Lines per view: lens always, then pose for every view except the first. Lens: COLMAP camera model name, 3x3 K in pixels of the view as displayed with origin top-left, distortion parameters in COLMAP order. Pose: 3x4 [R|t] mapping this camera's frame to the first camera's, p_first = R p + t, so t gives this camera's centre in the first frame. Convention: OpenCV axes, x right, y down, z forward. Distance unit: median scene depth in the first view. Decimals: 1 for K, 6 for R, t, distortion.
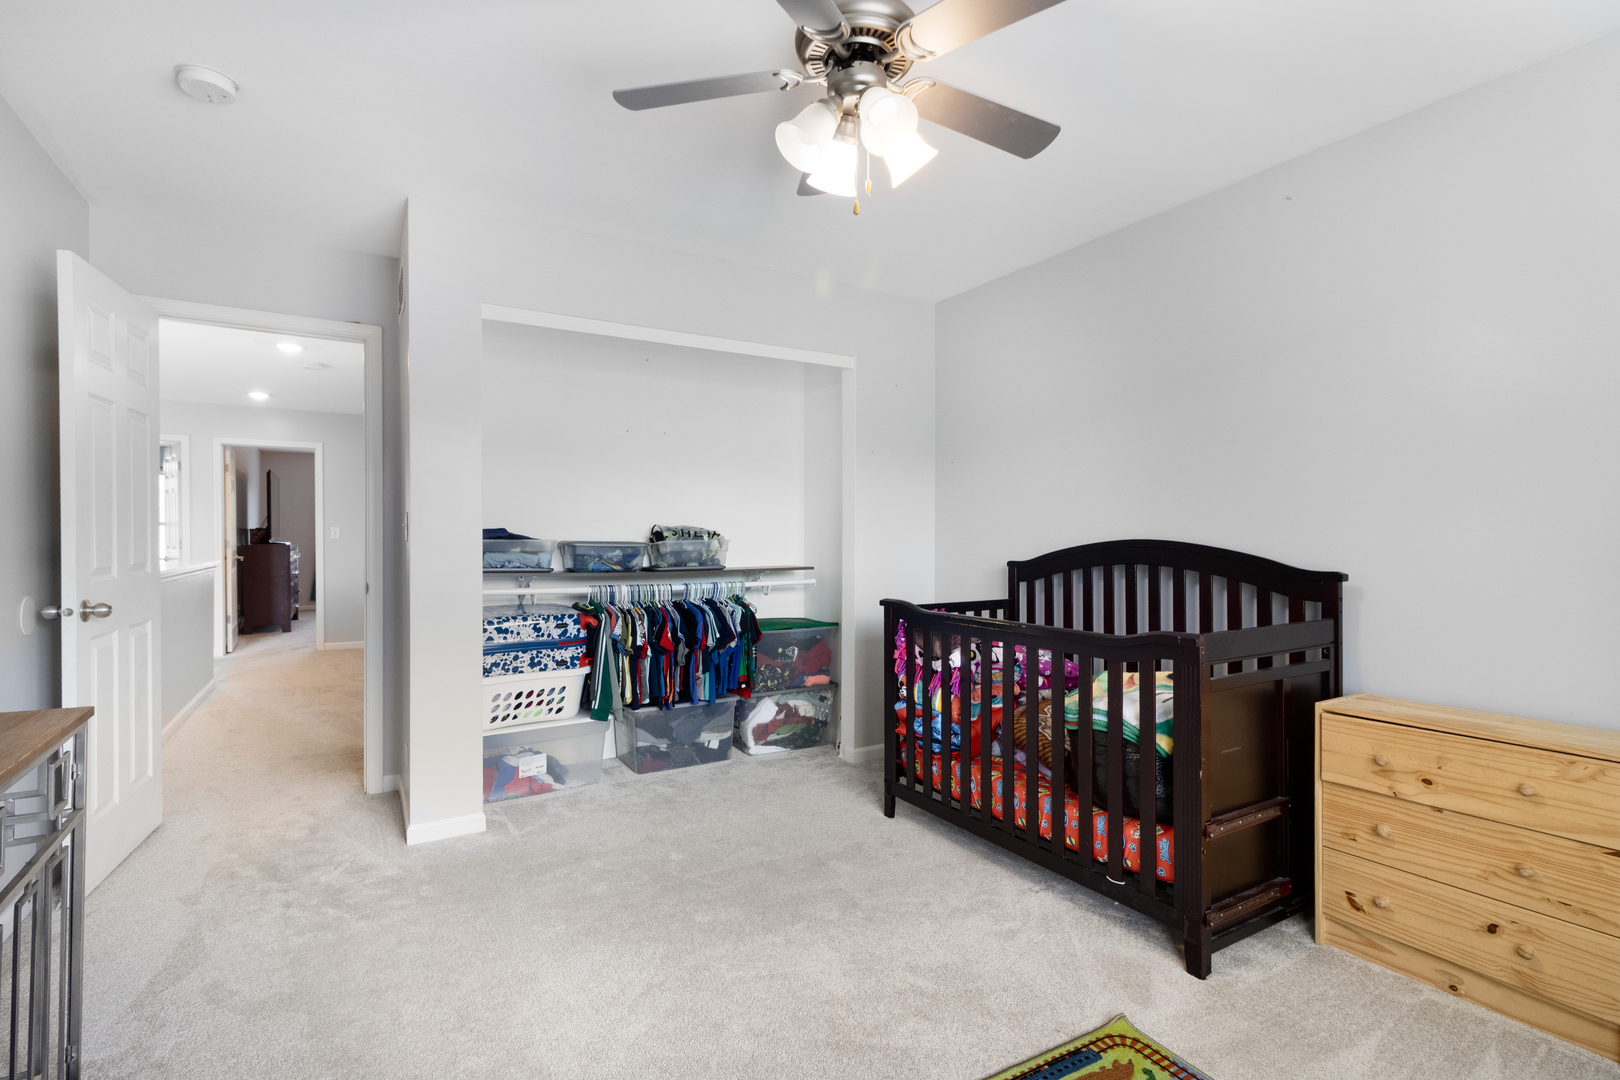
lens RADIAL K [[768.3, 0, 798.1], [0, 768.3, 525.5], [0, 0, 1]] dist [0.002996, 0.000249]
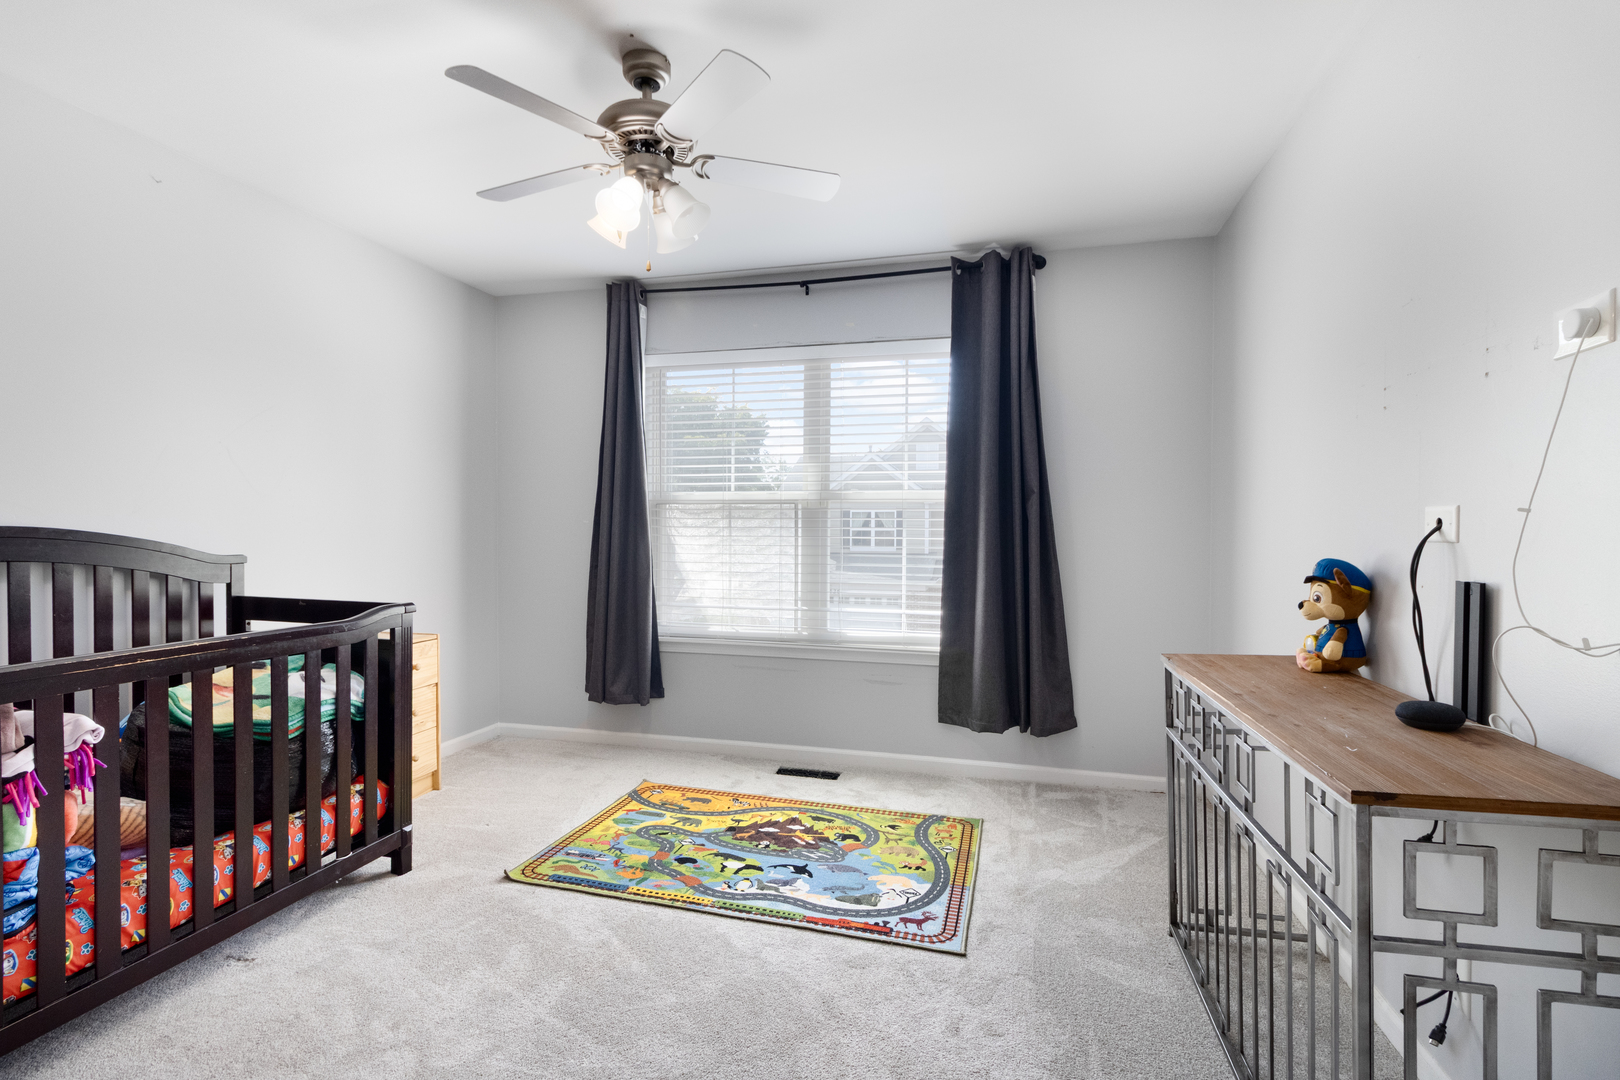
lens RADIAL K [[748.6, 0, 815.3], [0, 748.6, 518.3], [0, 0, 1]] dist [0.001774, 0.000044]
pose [[-0.699317, 0.005574, 0.714790, -0.618984], [-0.007542, 0.999856, -0.015175, 0.011490], [-0.714772, -0.016003, -0.699175, 1.024167]]
